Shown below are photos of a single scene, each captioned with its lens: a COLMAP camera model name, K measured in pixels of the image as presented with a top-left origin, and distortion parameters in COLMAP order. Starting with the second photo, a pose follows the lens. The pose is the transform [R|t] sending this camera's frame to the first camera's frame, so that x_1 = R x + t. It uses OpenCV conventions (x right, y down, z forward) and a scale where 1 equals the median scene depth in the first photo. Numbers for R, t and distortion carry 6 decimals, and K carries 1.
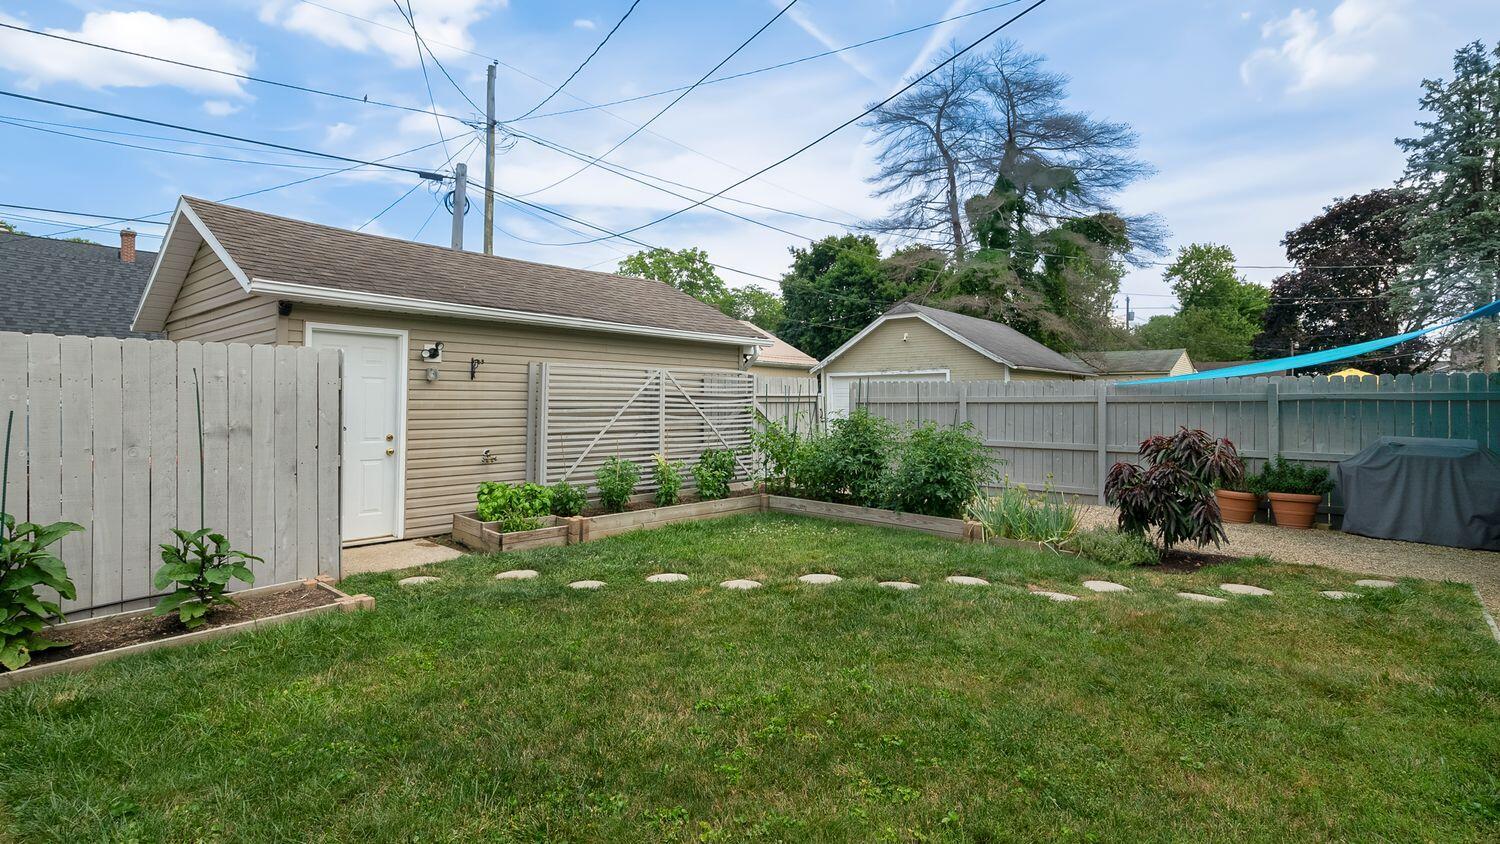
lens RADIAL K [[706.8, 0, 754.0], [0, 706.8, 413.3], [0, 0, 1]] dist [0.000044, -0.000031]
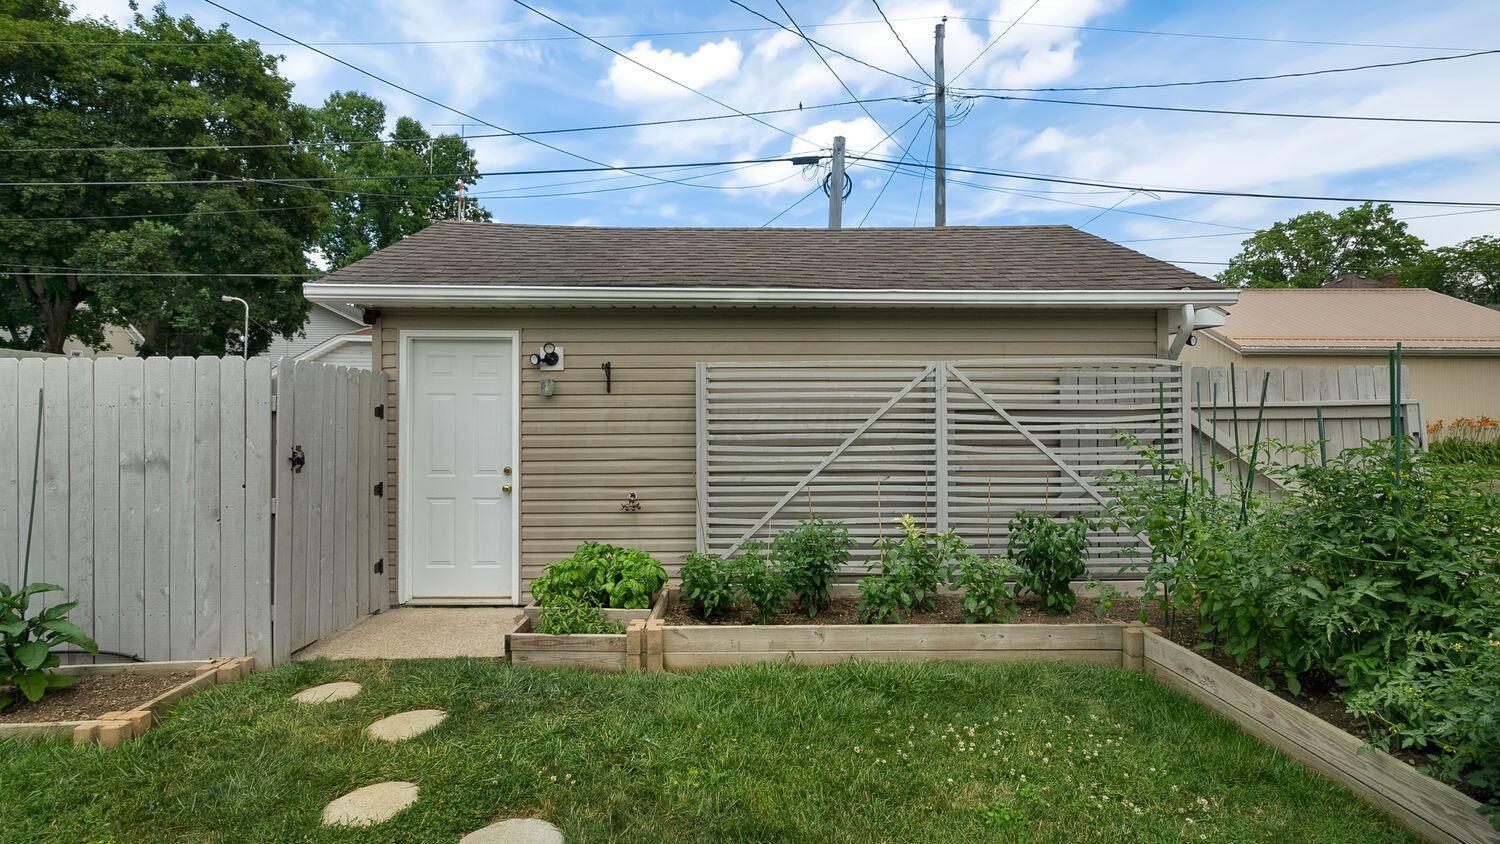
lens RADIAL K [[706.8, 0, 754.0], [0, 706.8, 413.3], [0, 0, 1]] dist [0.000044, -0.000031]
pose [[0.676552, -0.013691, -0.736268, 0.191810], [-0.003960, 0.999745, -0.022229, -0.009913], [0.736384, 0.017954, 0.676325, 0.538169]]
